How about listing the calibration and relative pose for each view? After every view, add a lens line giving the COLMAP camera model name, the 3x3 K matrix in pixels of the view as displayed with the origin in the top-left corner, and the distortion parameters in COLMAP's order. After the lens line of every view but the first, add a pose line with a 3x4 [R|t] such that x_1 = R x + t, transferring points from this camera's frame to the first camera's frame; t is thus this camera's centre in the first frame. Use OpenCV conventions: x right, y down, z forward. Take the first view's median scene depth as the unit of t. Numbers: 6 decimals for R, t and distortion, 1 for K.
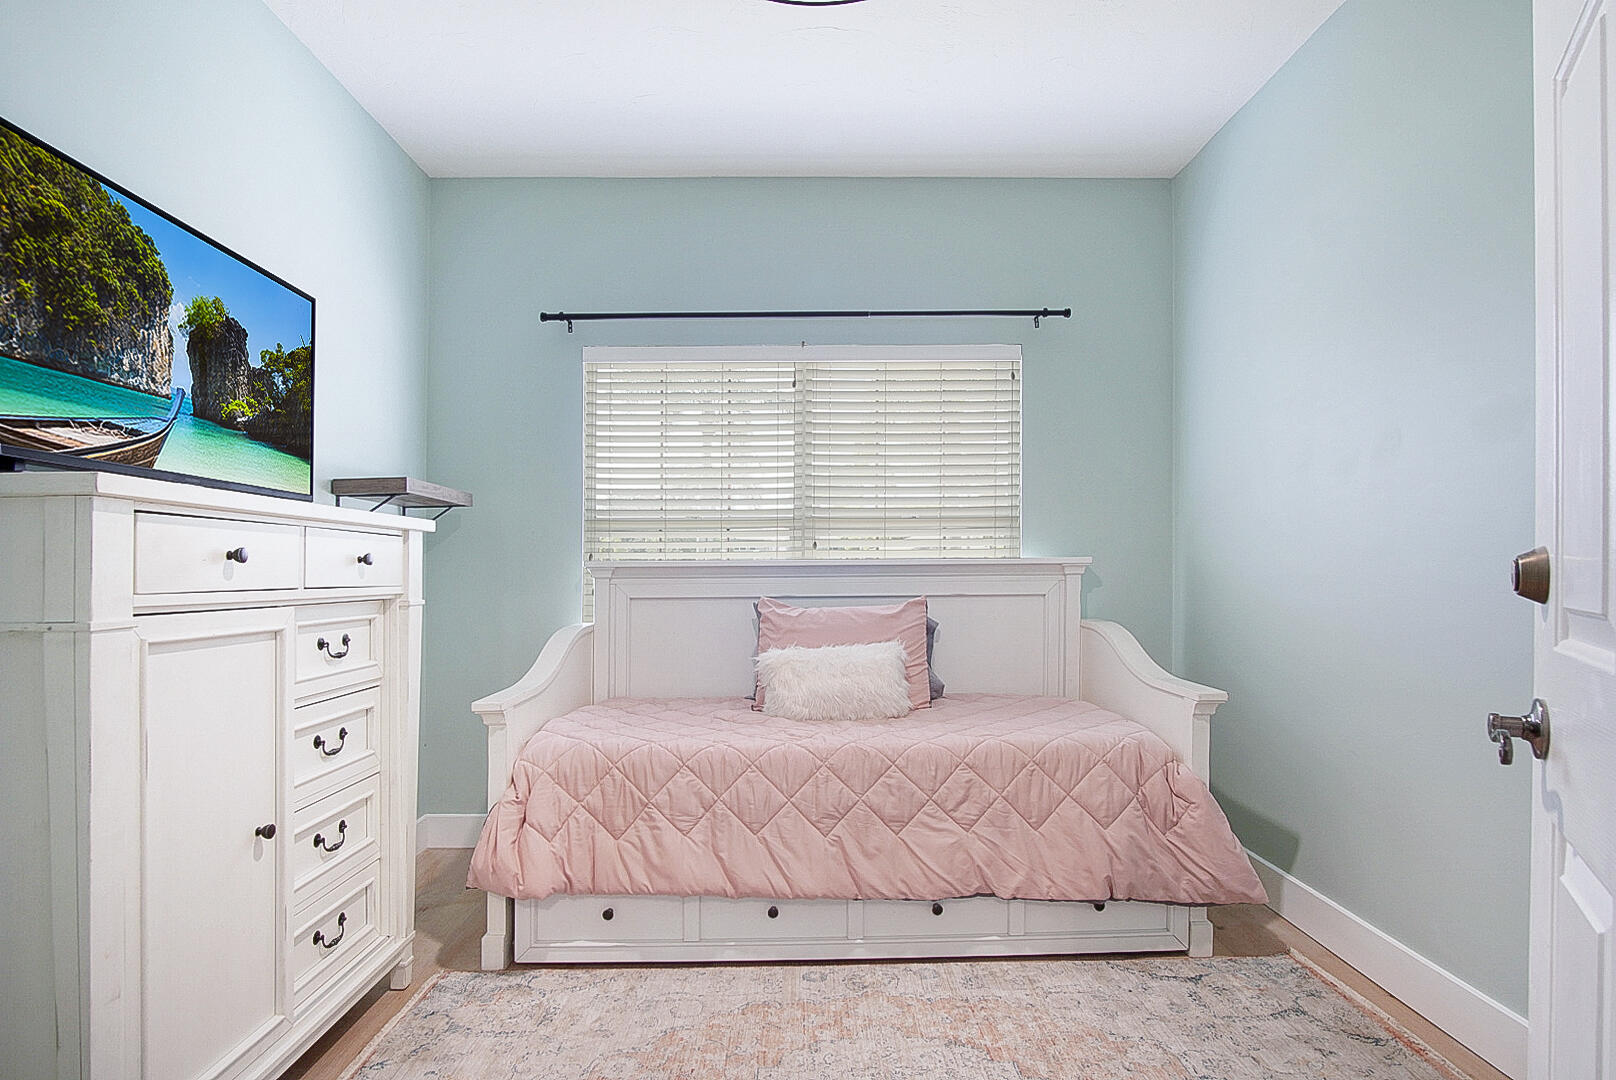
lens RADIAL K [[885.2, 0, 808.8], [0, 885.2, 572.1], [0, 0, 1]] dist [-0.048098, 0.061737]
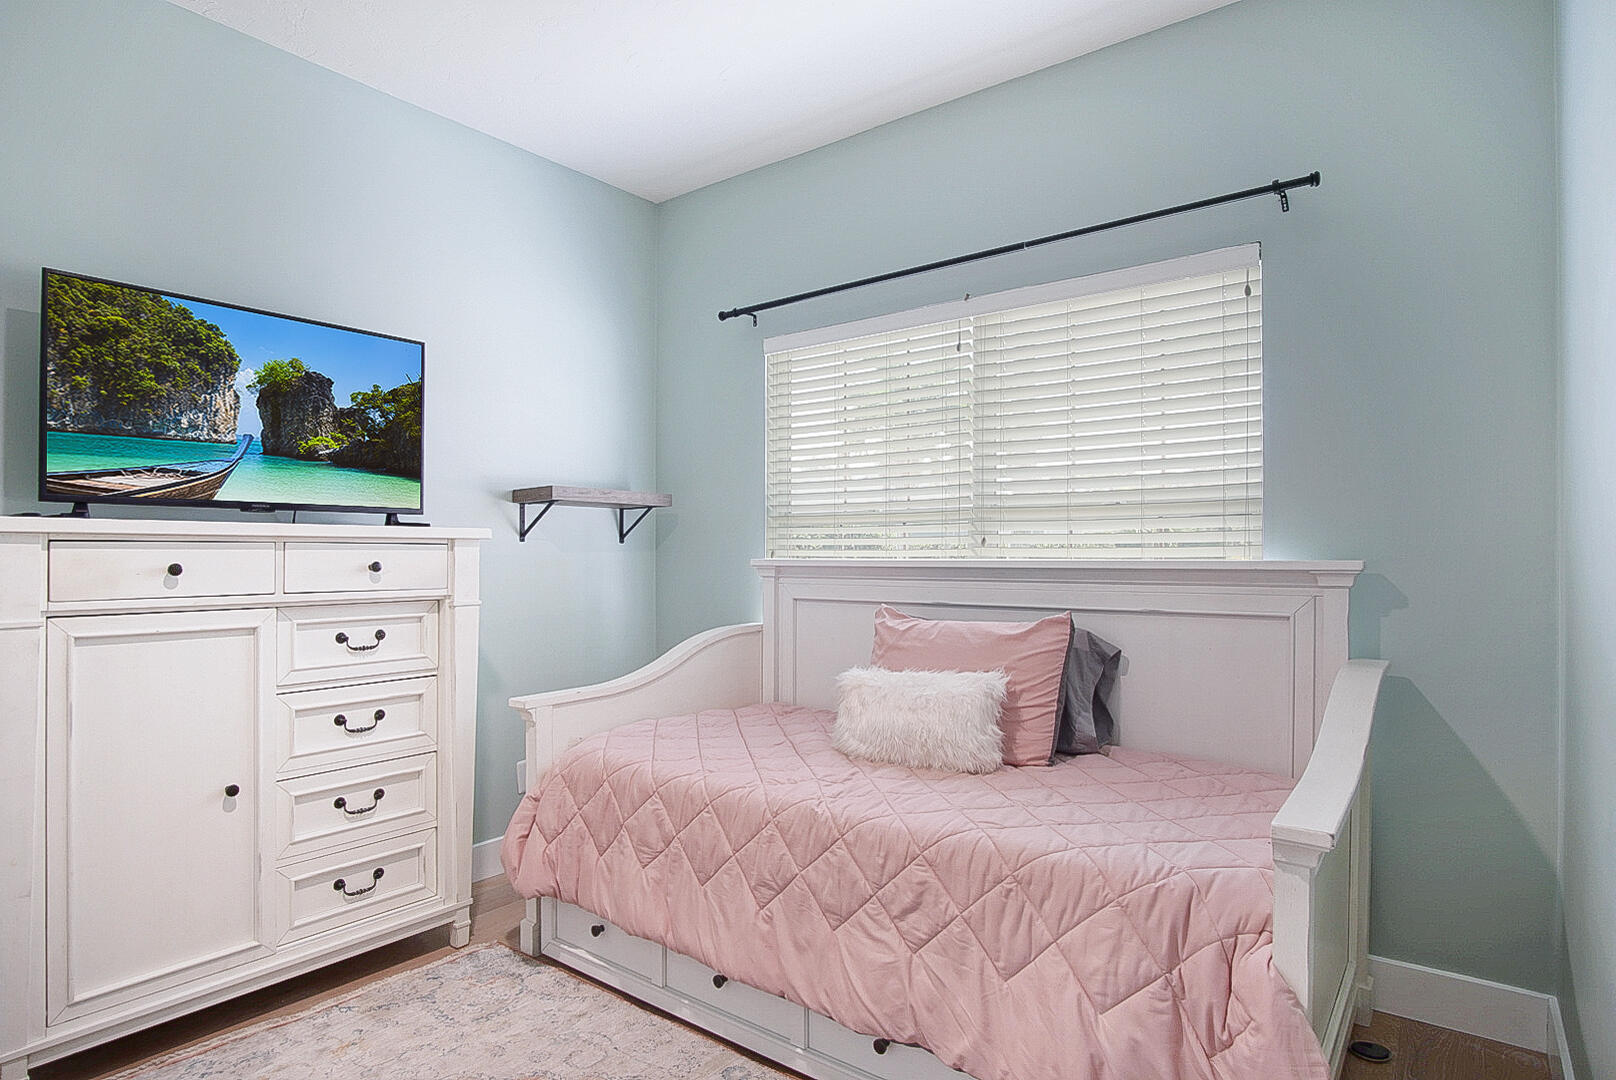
lens RADIAL K [[871.1, 0, 805.3], [0, 871.1, 547.7], [0, 0, 1]] dist [-0.033110, 0.009297]
pose [[0.786211, 0.002126, -0.617954, 0.637298], [-0.003758, 0.999992, -0.001340, -0.039357], [0.617946, 0.003376, 0.786213, 0.459118]]
